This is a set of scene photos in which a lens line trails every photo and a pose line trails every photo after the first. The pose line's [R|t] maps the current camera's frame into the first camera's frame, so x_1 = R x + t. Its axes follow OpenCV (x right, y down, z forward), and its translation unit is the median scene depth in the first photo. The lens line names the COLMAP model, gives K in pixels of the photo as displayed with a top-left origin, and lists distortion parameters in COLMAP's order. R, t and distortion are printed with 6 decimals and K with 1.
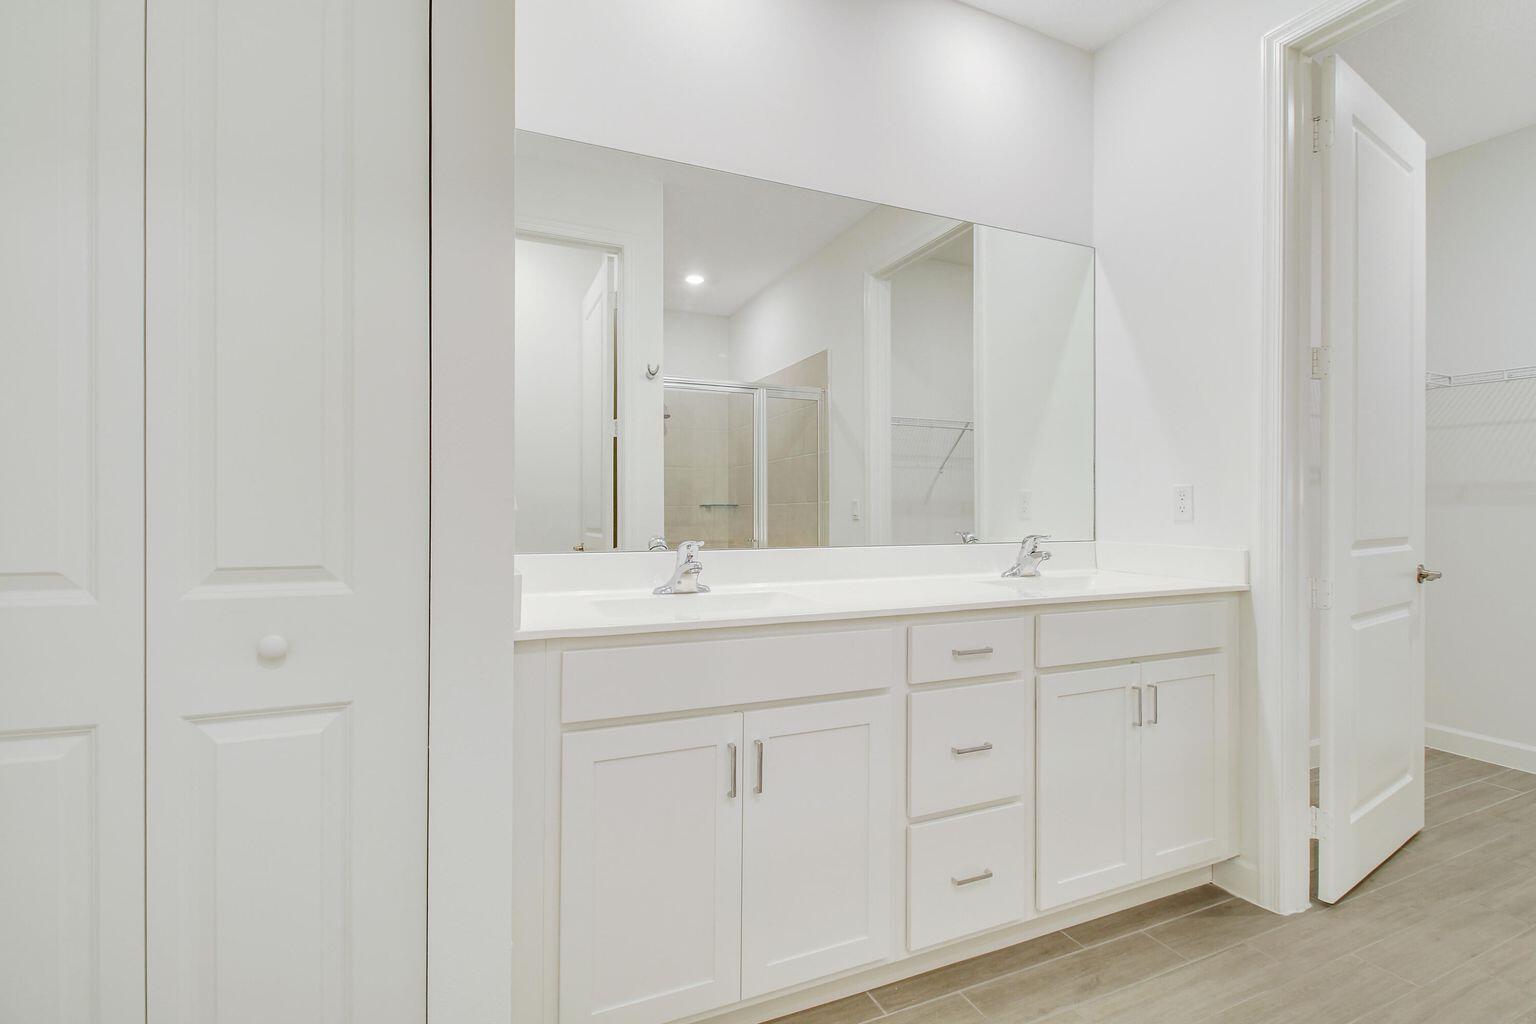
lens RADIAL K [[713.8, 0, 766.0], [0, 713.8, 506.8], [0, 0, 1]] dist [-0.022718, -0.001869]
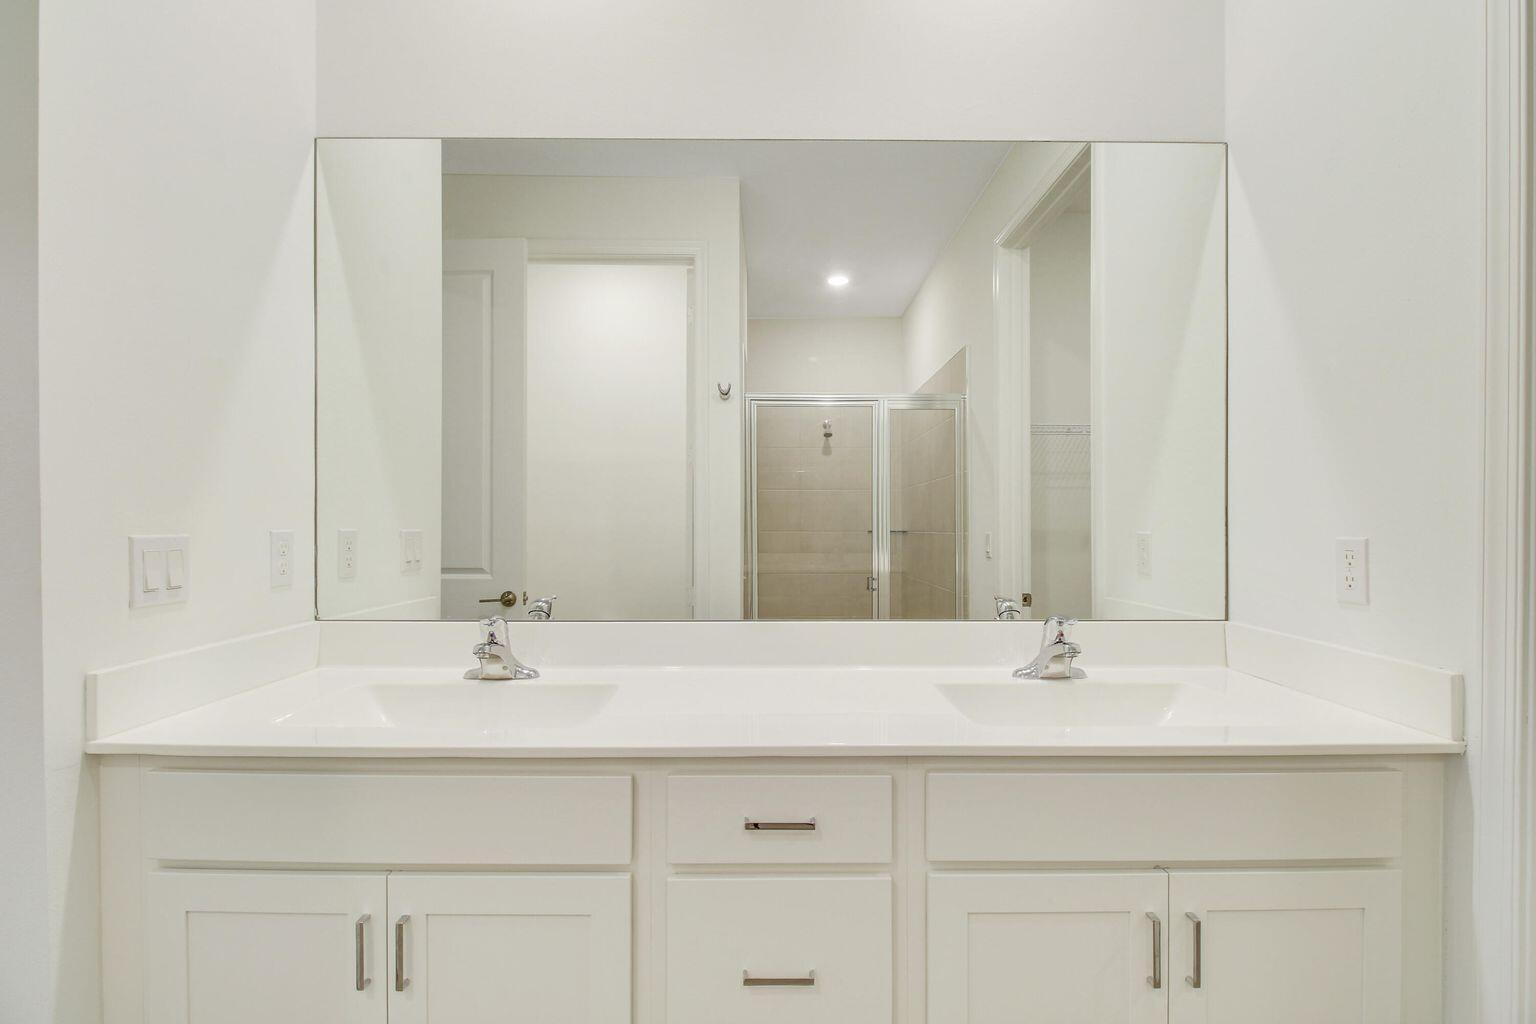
lens RADIAL K [[713.8, 0, 770.6], [0, 713.8, 523.5], [0, 0, 1]] dist [-0.022718, -0.001869]
pose [[0.915742, -0.001544, -0.401765, 0.390405], [0.004421, 0.999971, 0.006235, -0.046536], [0.401743, -0.007486, 0.915722, 0.316639]]
